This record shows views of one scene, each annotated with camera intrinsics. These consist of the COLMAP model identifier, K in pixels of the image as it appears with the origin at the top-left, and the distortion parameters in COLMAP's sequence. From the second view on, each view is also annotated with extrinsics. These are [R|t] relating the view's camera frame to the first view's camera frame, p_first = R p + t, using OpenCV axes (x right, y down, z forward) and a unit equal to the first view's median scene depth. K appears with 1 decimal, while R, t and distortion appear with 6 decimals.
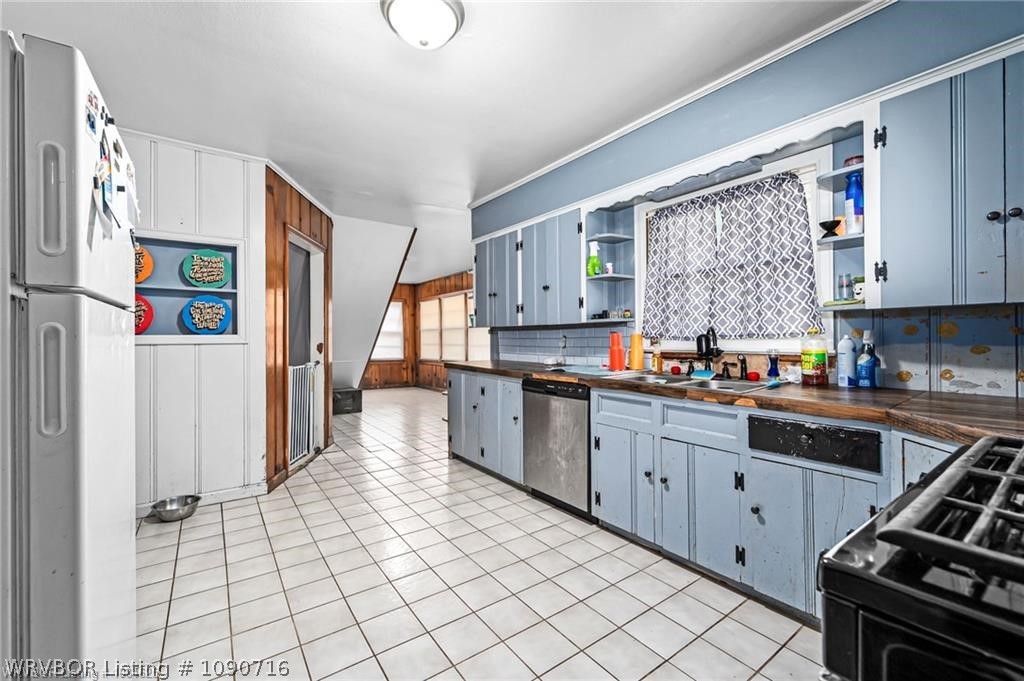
lens RADIAL K [[421.1, 0, 504.9], [0, 421.1, 333.0], [0, 0, 1]] dist [0.000631, 0.000041]
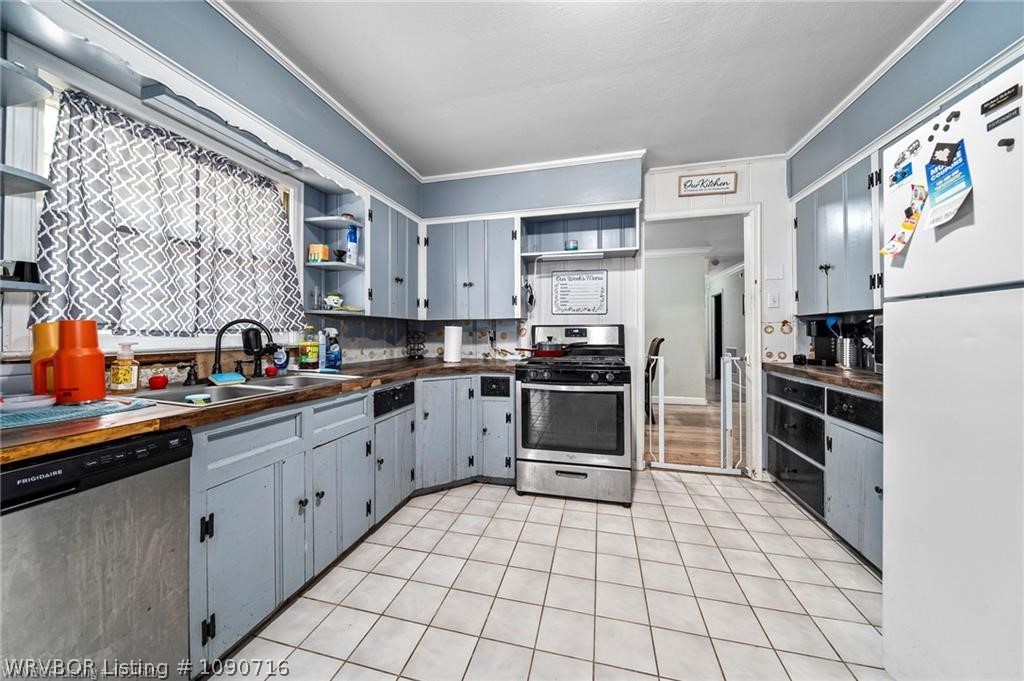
lens RADIAL K [[354.3, 0, 506.6], [0, 354.3, 337.7], [0, 0, 1]] dist [-0.001027, -0.000032]
pose [[-0.636610, 0.003510, 0.771178, -0.502396], [0.004225, 0.999991, -0.001064, 0.029464], [-0.771175, 0.002581, -0.636618, 1.340220]]
